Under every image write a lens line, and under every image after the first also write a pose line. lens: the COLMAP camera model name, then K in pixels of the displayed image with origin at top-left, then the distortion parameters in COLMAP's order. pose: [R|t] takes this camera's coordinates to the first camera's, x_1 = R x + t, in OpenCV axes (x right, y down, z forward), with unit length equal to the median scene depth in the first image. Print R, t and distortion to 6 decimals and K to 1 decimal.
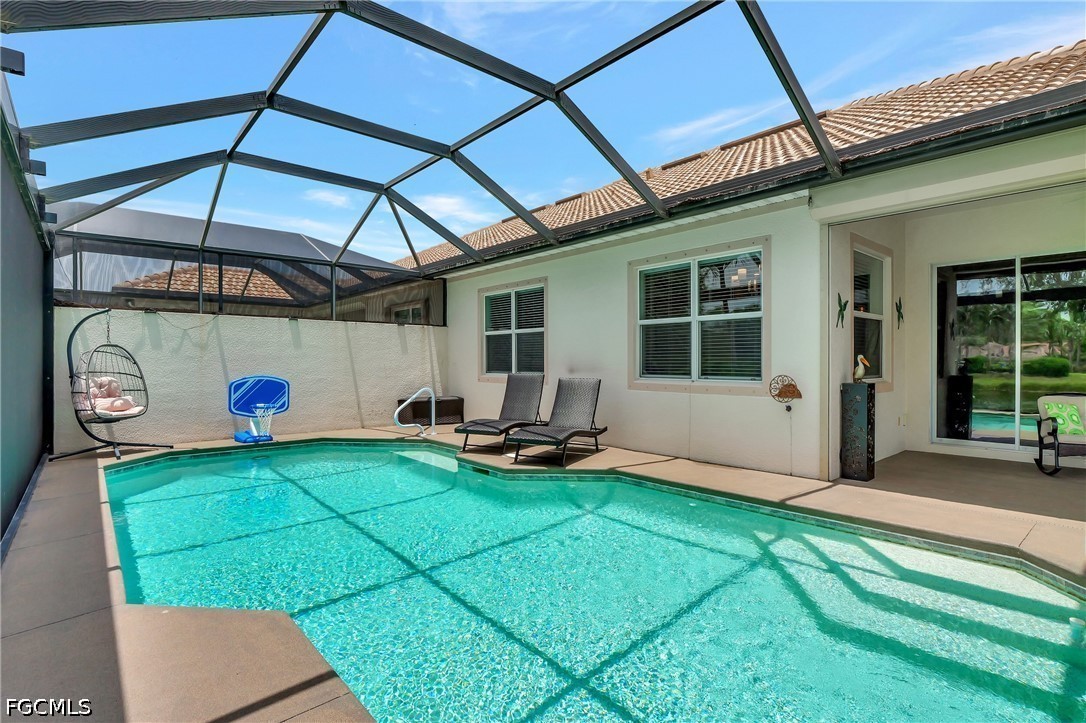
lens RADIAL K [[522.1, 0, 534.2], [0, 522.1, 369.2], [0, 0, 1]] dist [-0.007844, -0.003116]
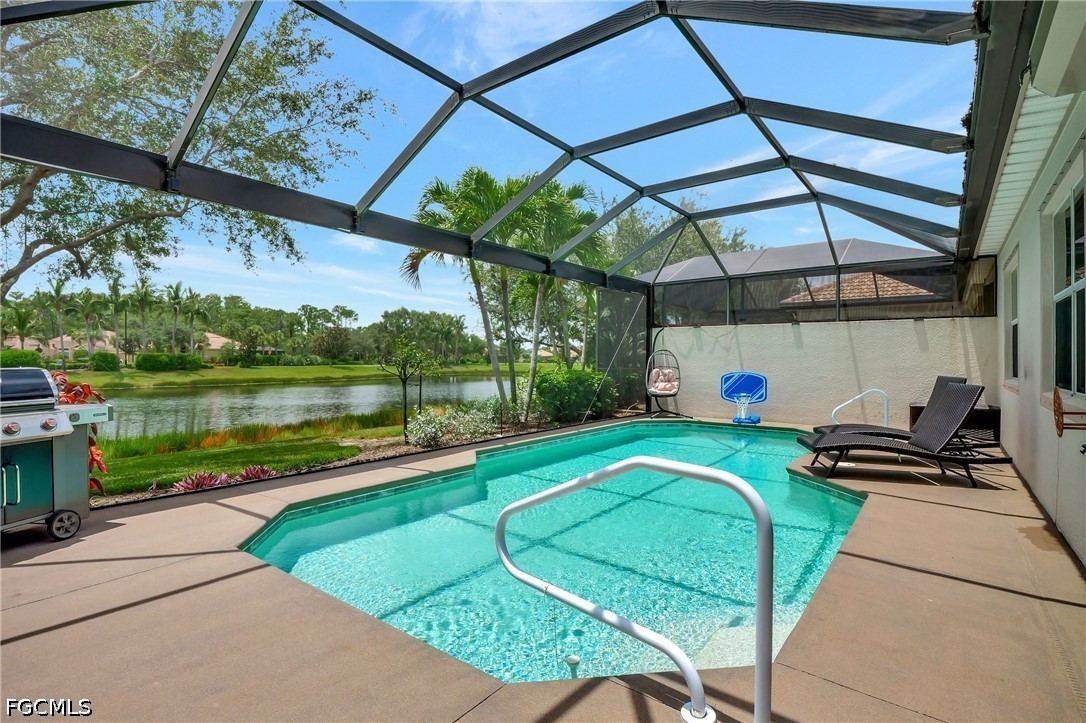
lens RADIAL K [[522.1, 0, 540.6], [0, 522.1, 363.3], [0, 0, 1]] dist [-0.007844, -0.003116]
pose [[0.207360, 0.009081, -0.978223, 0.602885], [-0.016303, 0.999850, 0.005826, -0.006409], [0.978129, 0.014740, 0.207477, 0.231851]]
